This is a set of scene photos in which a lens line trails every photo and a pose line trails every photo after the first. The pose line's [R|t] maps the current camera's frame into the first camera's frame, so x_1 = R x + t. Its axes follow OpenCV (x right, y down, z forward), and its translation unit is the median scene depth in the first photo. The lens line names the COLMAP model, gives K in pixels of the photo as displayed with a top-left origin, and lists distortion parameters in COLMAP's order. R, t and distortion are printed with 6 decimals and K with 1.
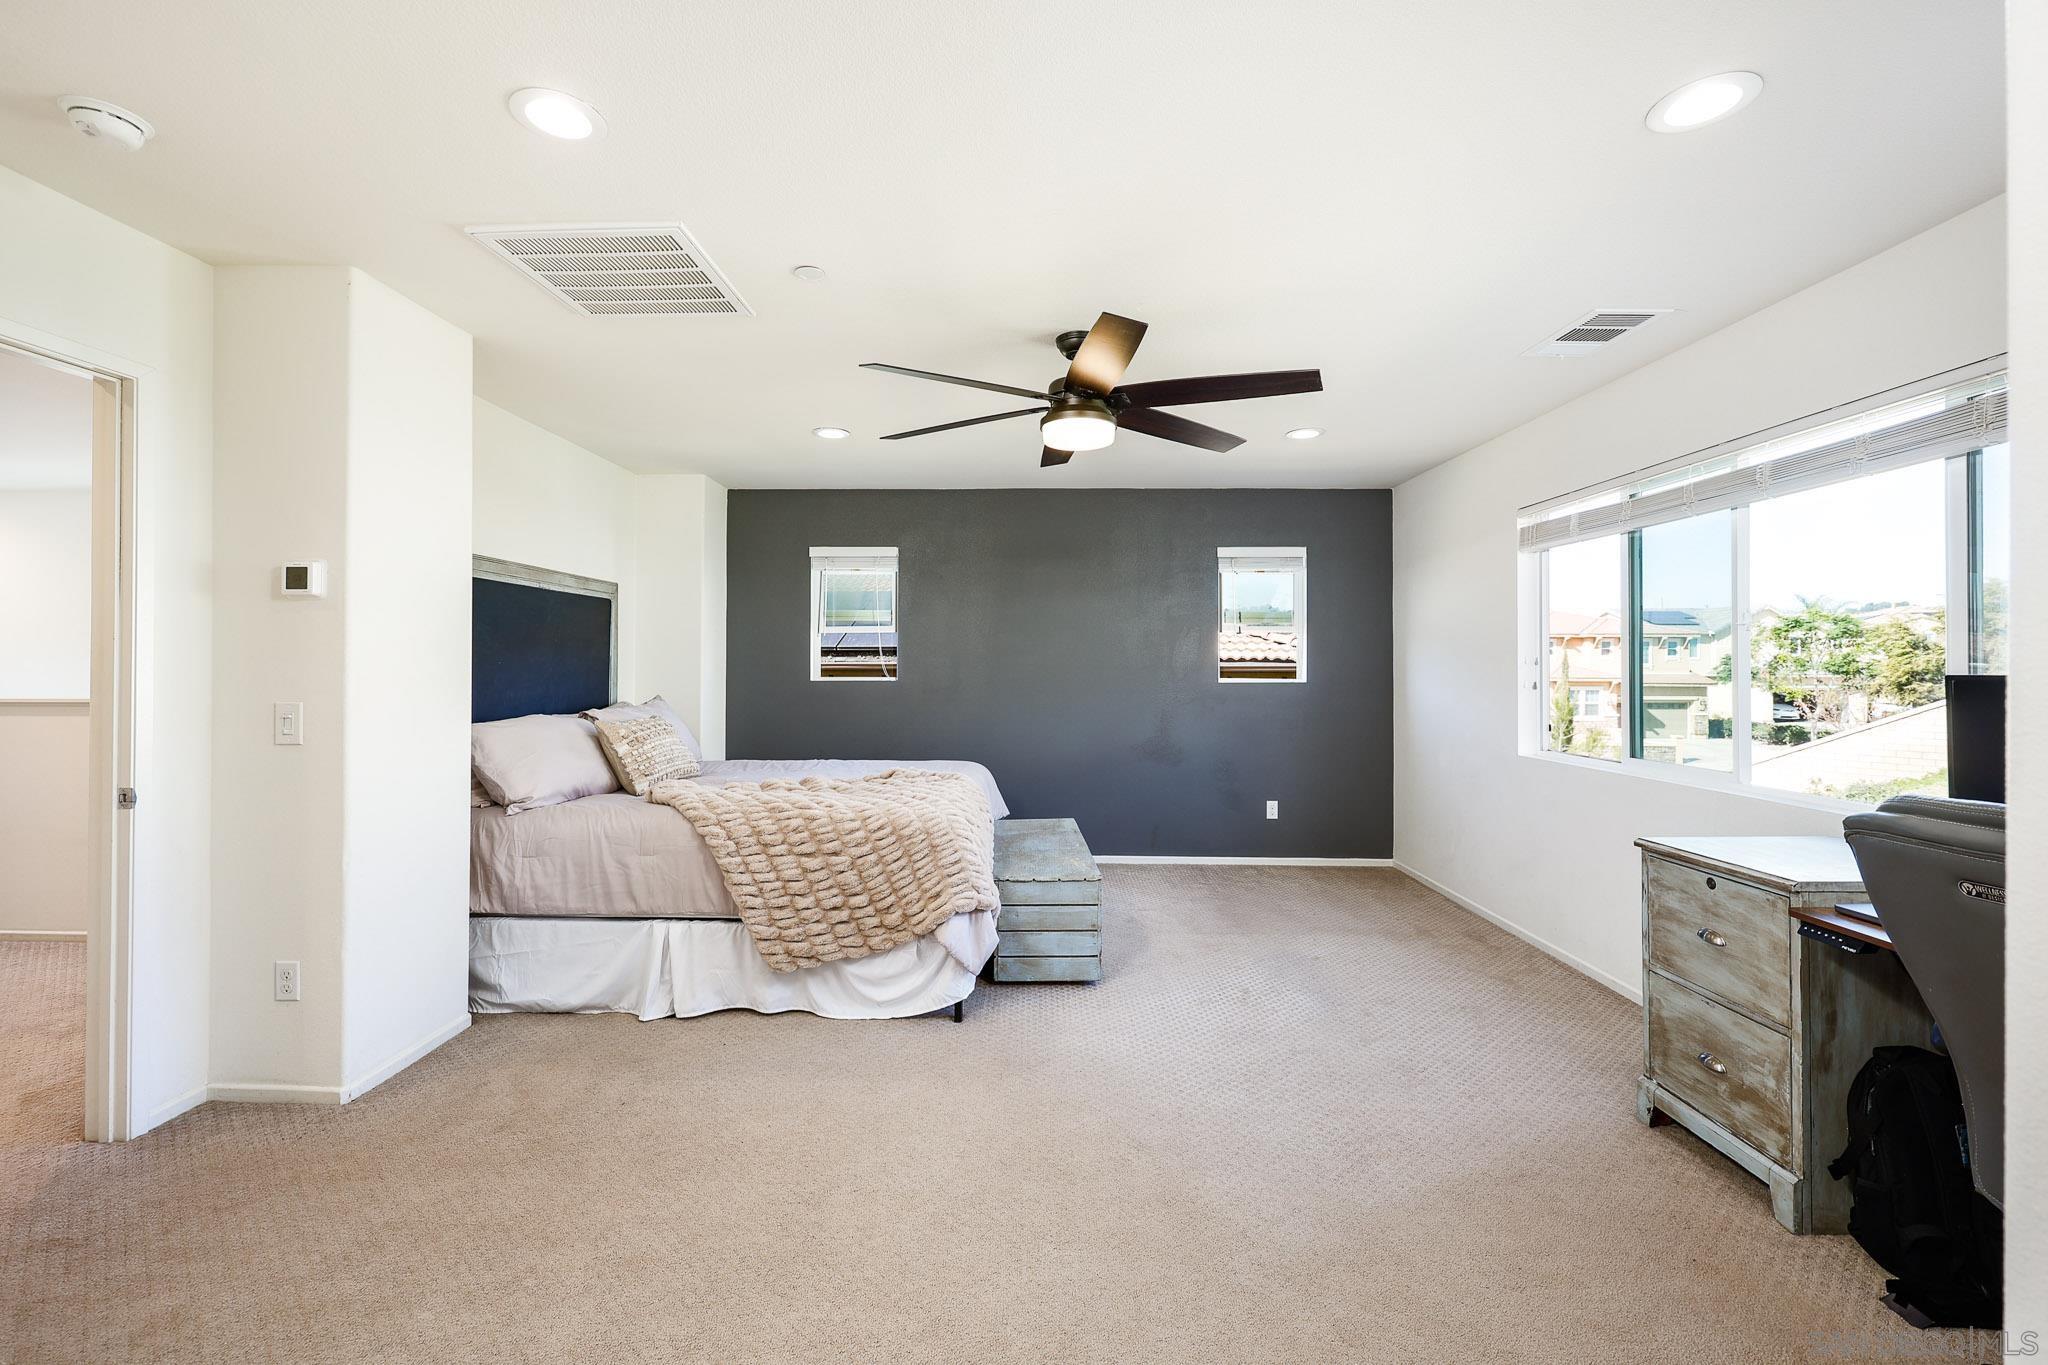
lens RADIAL K [[829.7, 0, 1019.2], [0, 829.7, 679.9], [0, 0, 1]] dist [0.000504, -0.000065]
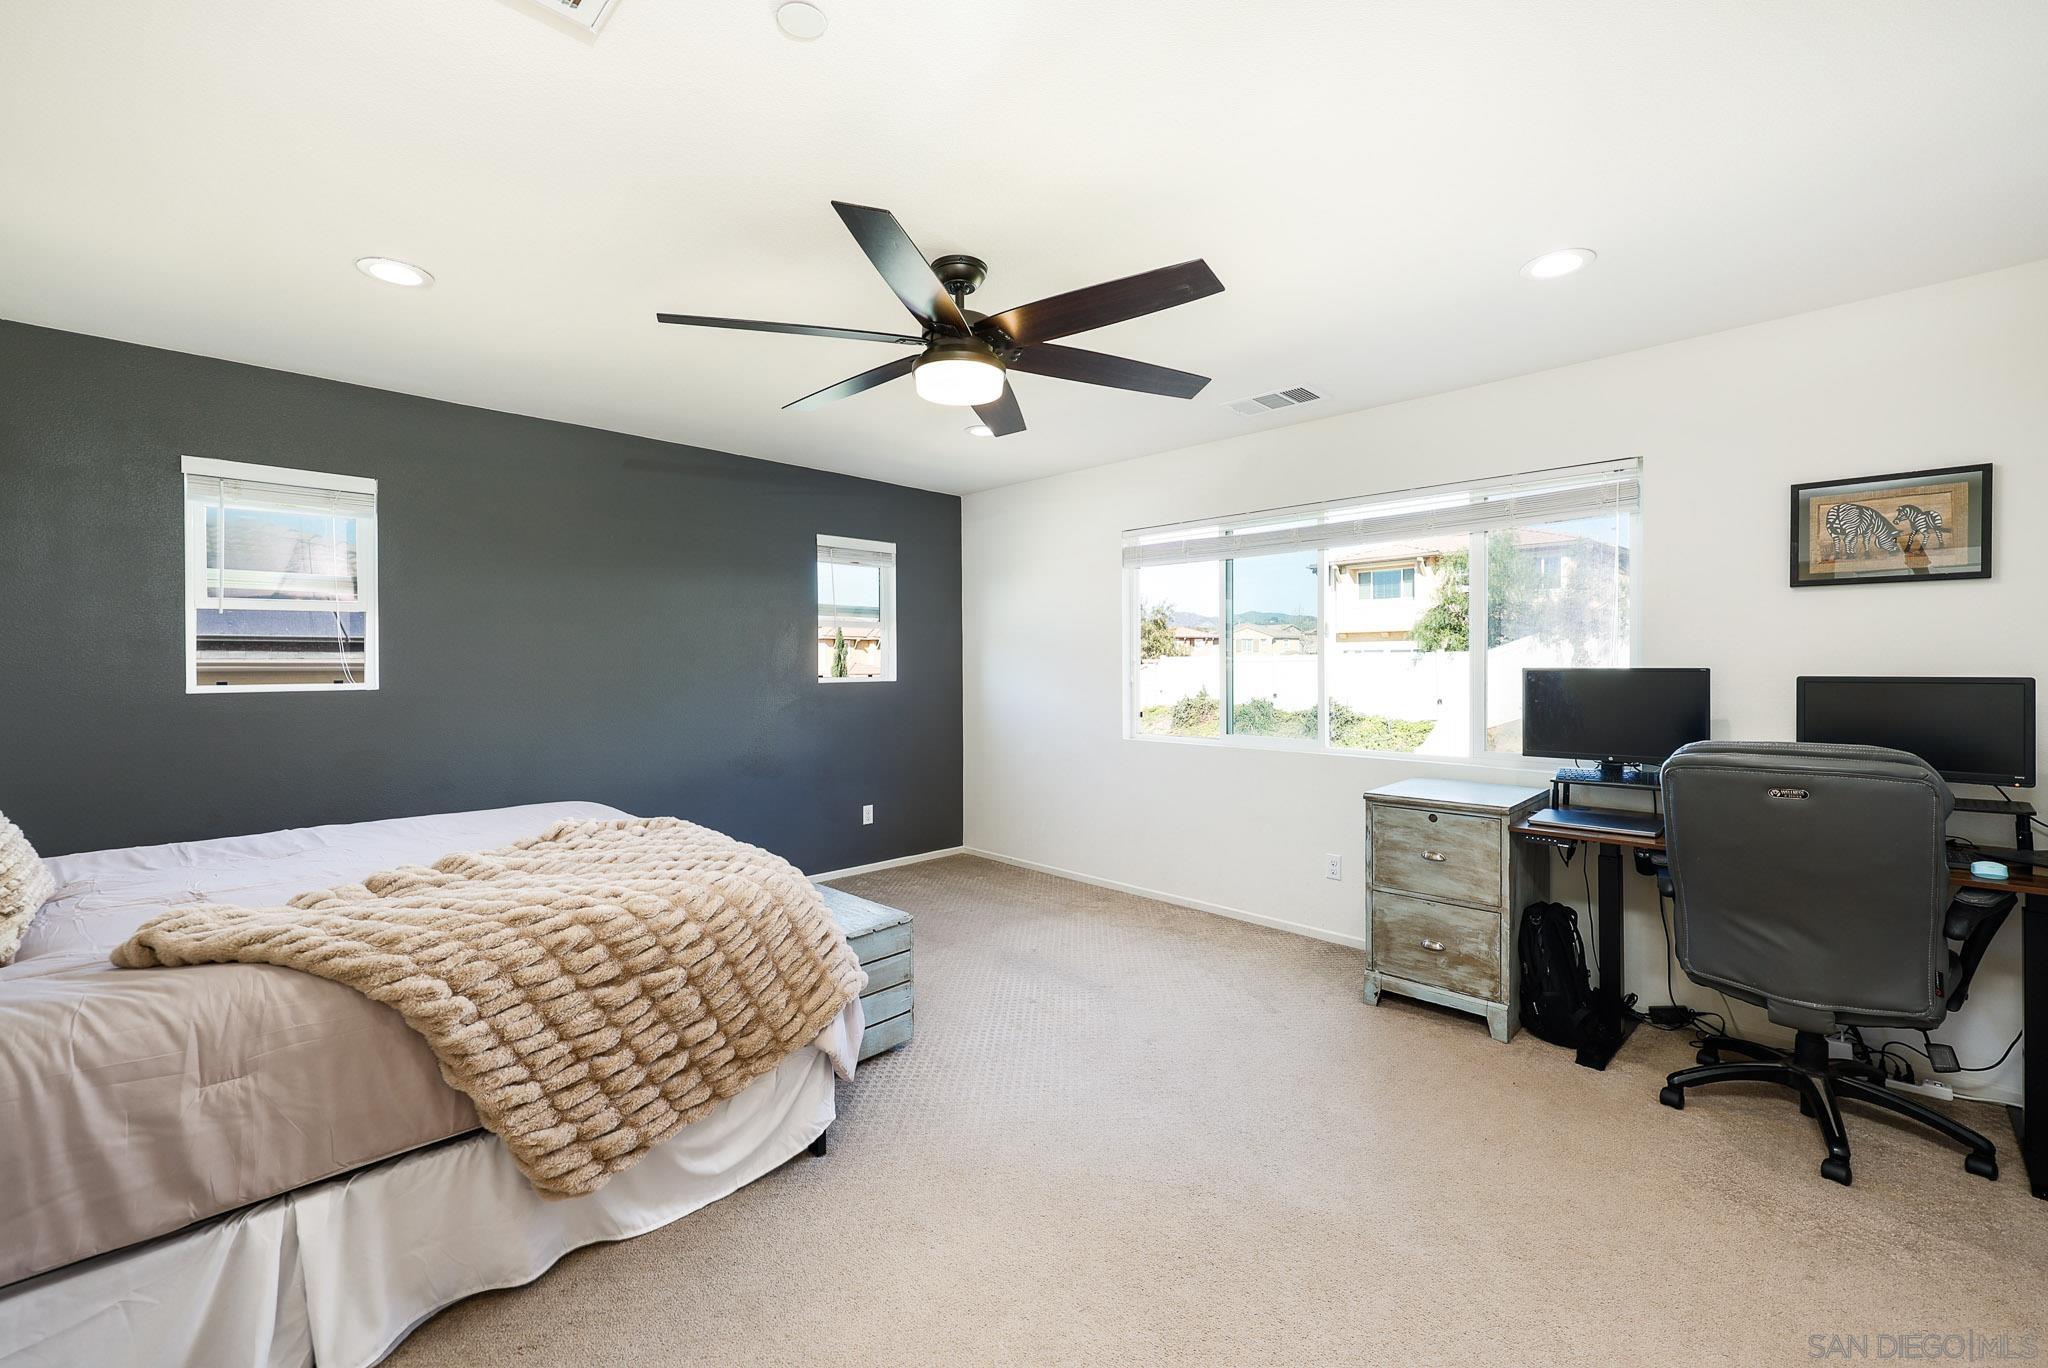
lens RADIAL K [[831.0, 0, 1024.0], [0, 831.0, 684.0], [0, 0, 1]] dist [-0.001869, -0.000413]
pose [[0.700465, -0.019606, 0.713418, -0.472441], [0.015309, 0.999805, 0.012445, -0.006883], [-0.713523, 0.002205, 0.700629, 0.371716]]
